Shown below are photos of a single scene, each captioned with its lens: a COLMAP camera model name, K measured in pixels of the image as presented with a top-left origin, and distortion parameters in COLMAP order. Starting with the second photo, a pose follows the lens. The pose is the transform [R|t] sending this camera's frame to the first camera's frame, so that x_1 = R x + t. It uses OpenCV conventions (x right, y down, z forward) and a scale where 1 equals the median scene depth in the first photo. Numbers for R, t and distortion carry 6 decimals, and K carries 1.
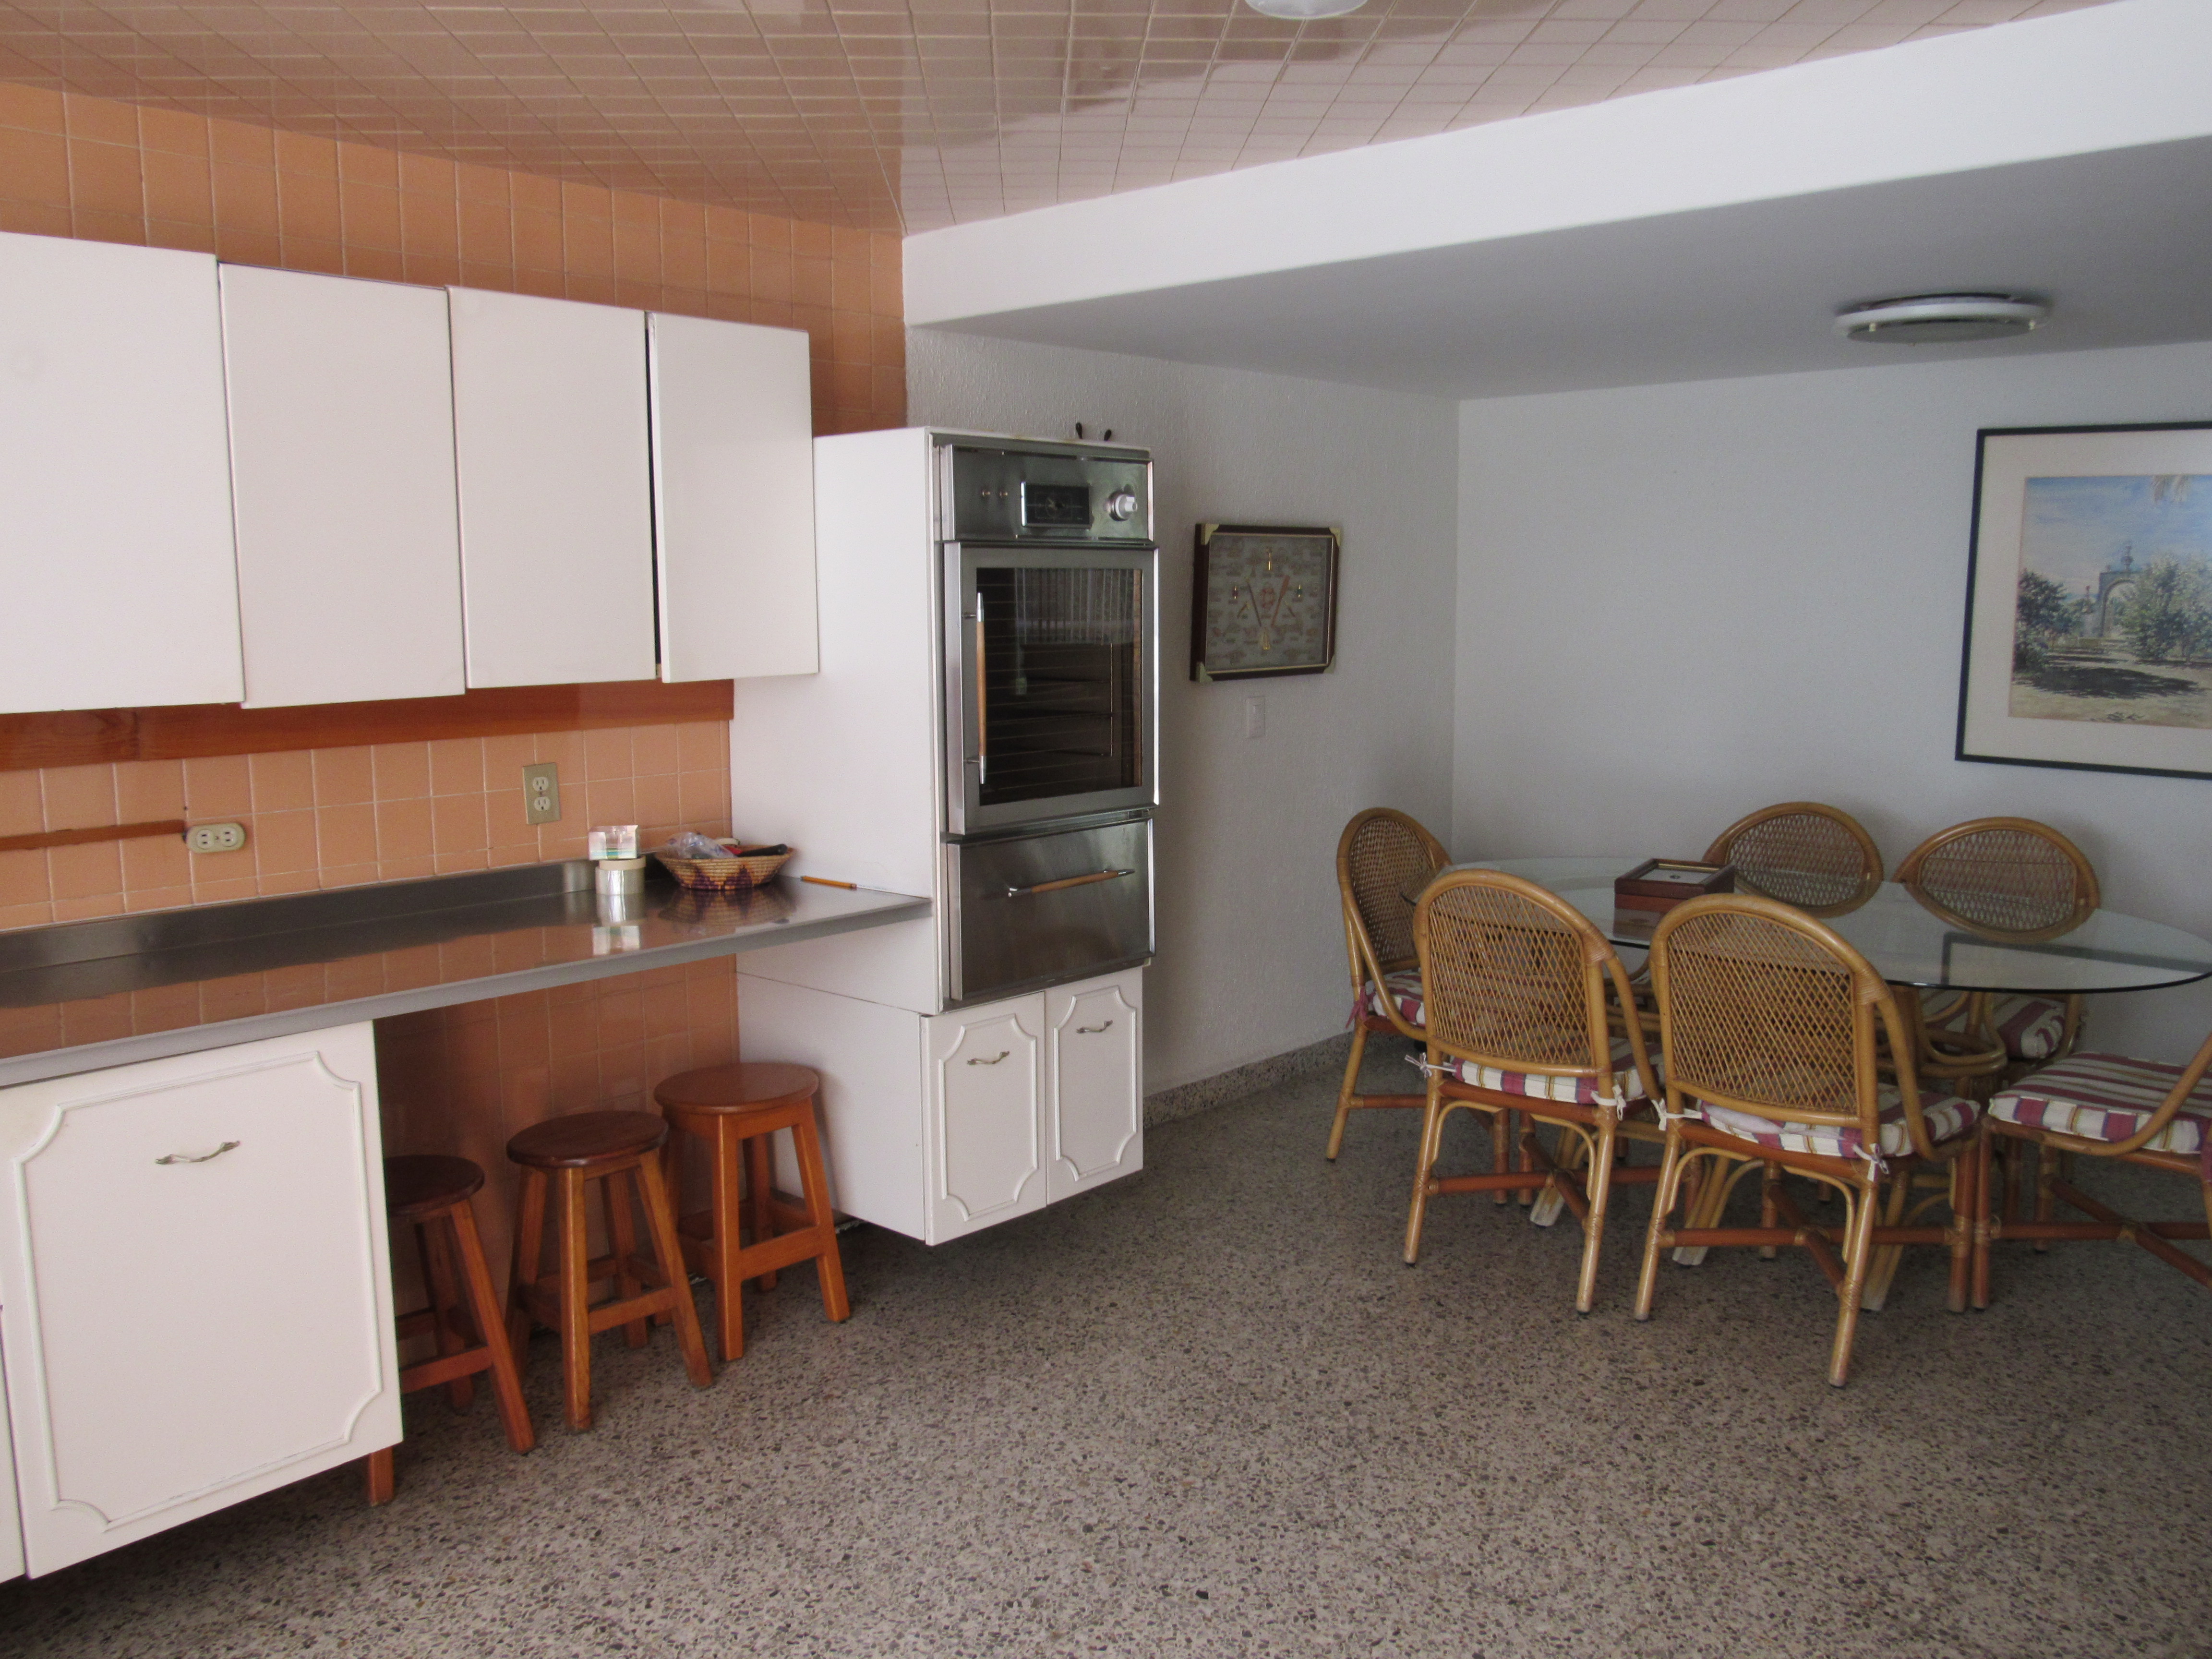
lens RADIAL K [[1835.9, 0, 1106.0], [0, 1835.9, 829.5], [0, 0, 1]] dist [-0.023433, 0.008737]
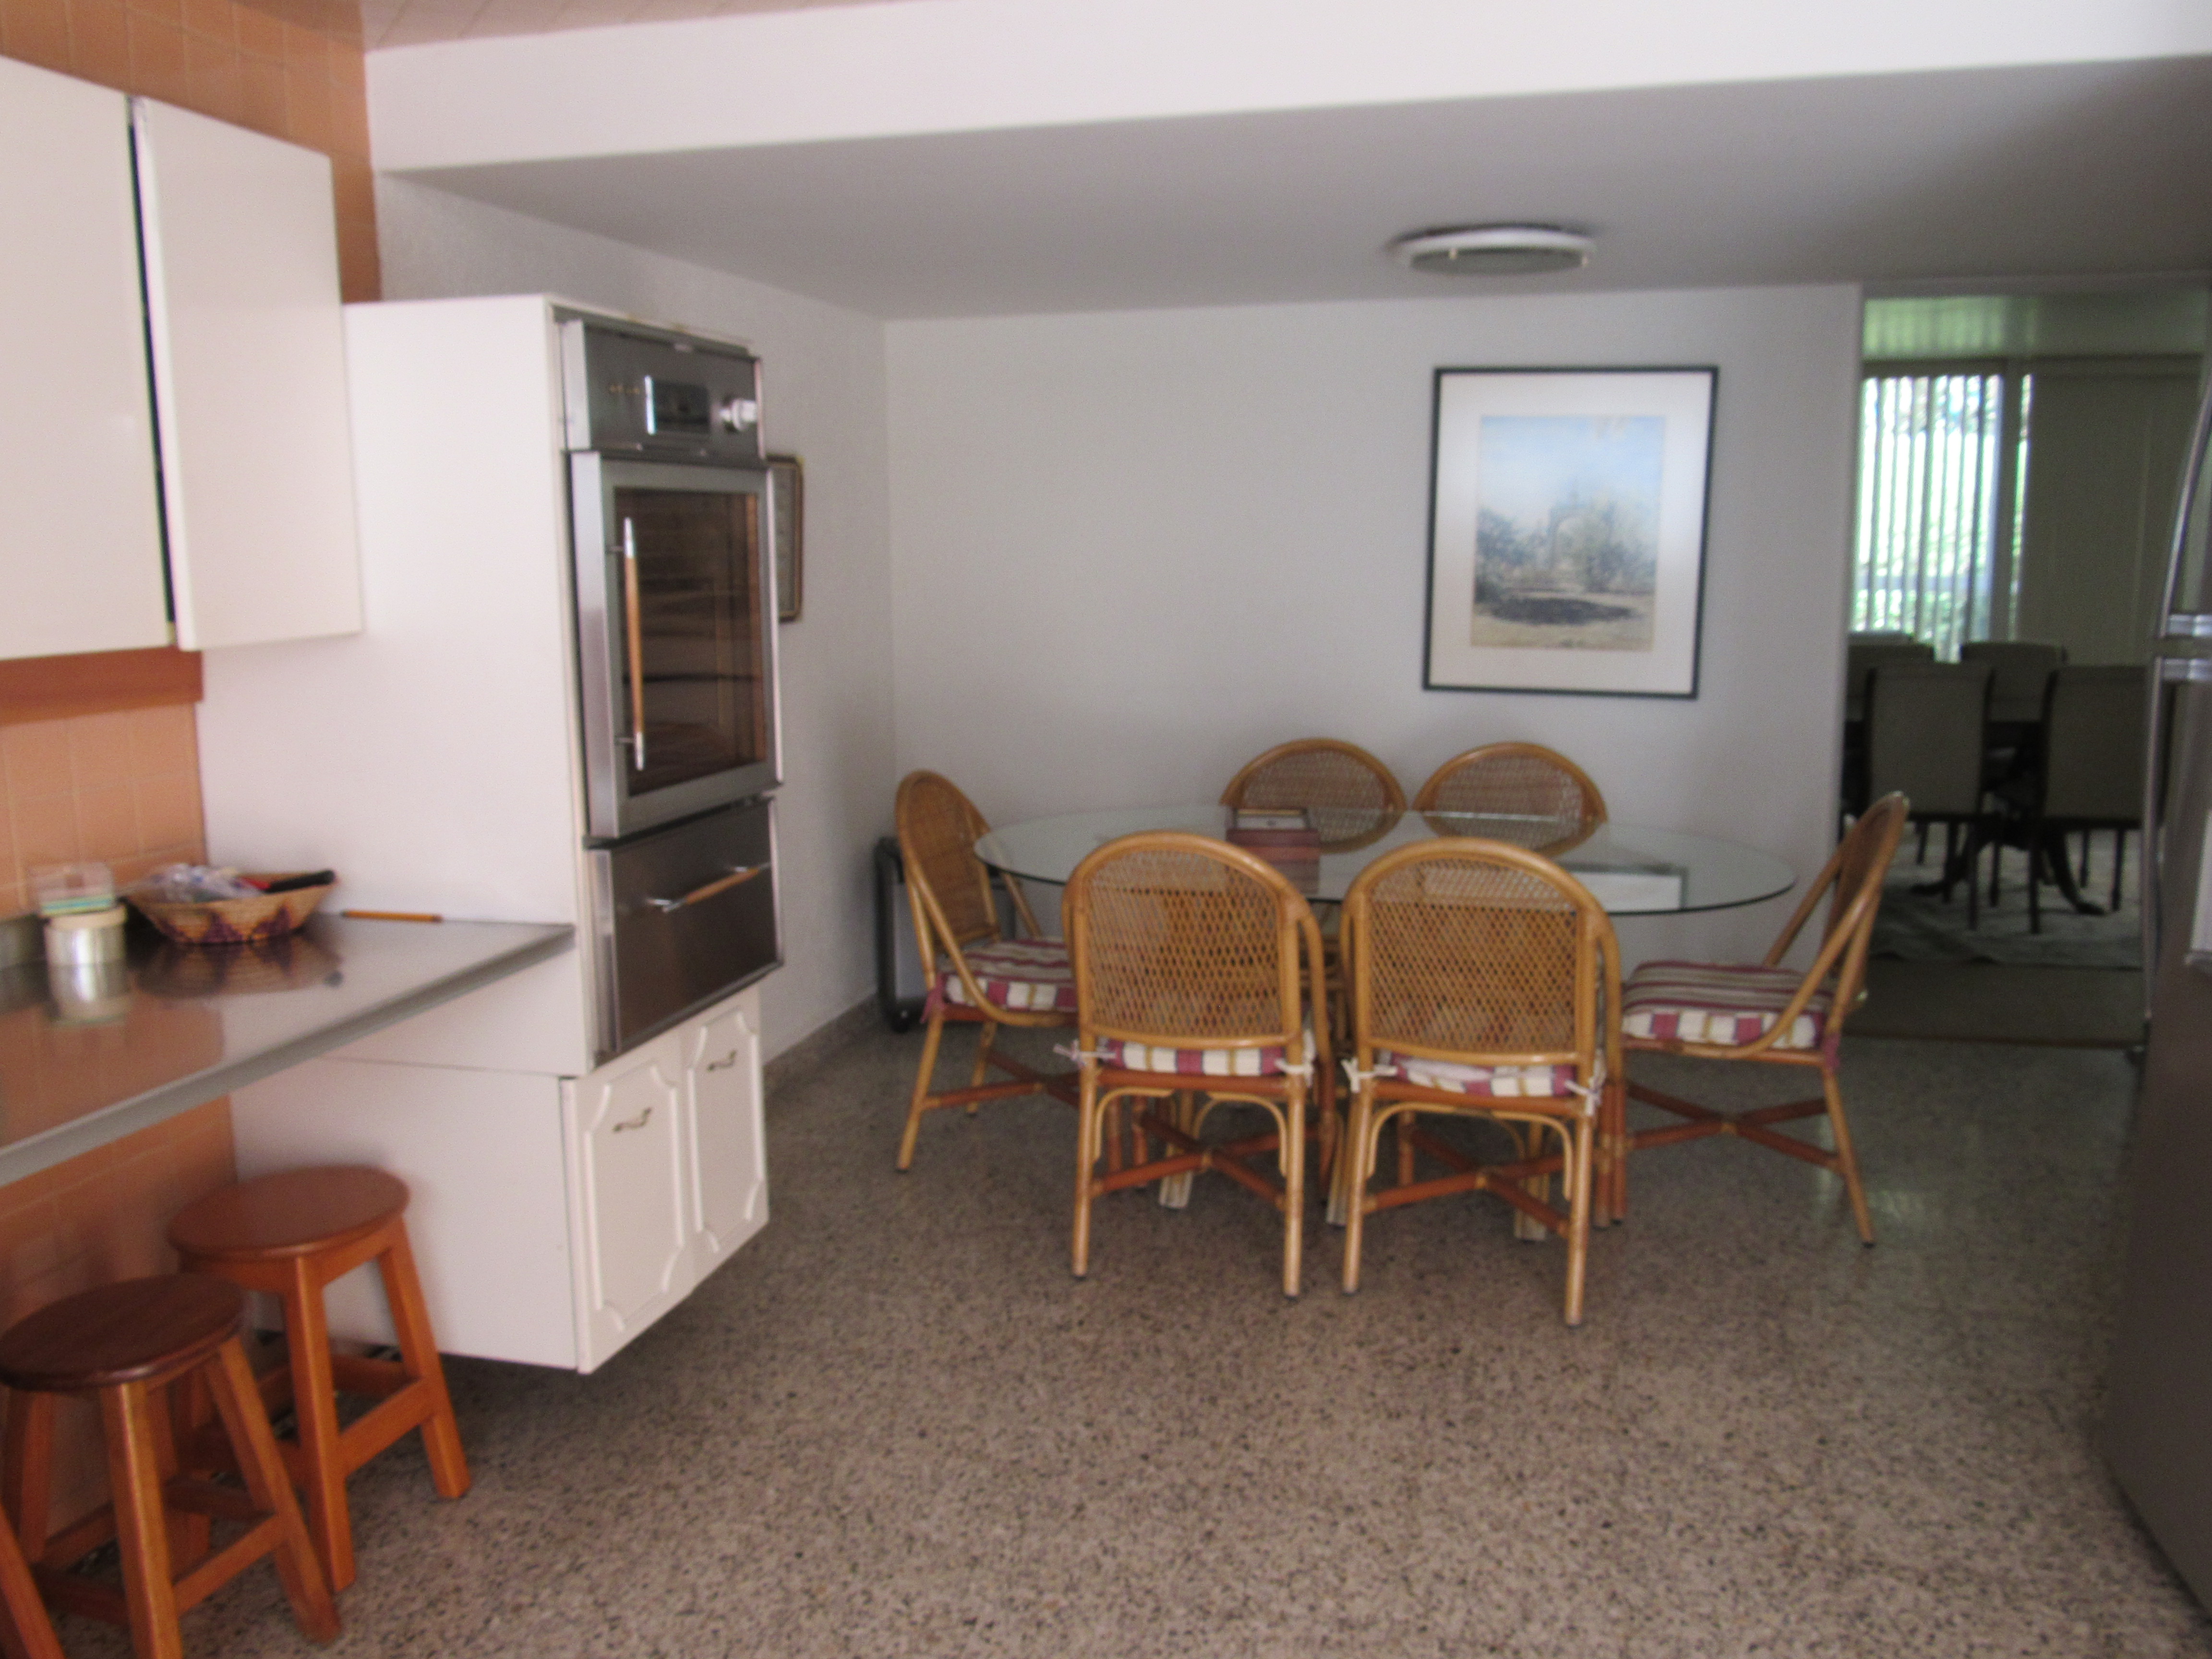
lens RADIAL K [[1835.9, 0, 1106.0], [0, 1835.9, 829.5], [0, 0, 1]] dist [-0.023433, 0.008737]
pose [[0.883383, -0.074864, 0.462633, -0.241360], [0.062126, 0.997153, 0.042734, -0.019954], [-0.464515, -0.009009, 0.885519, 0.220763]]
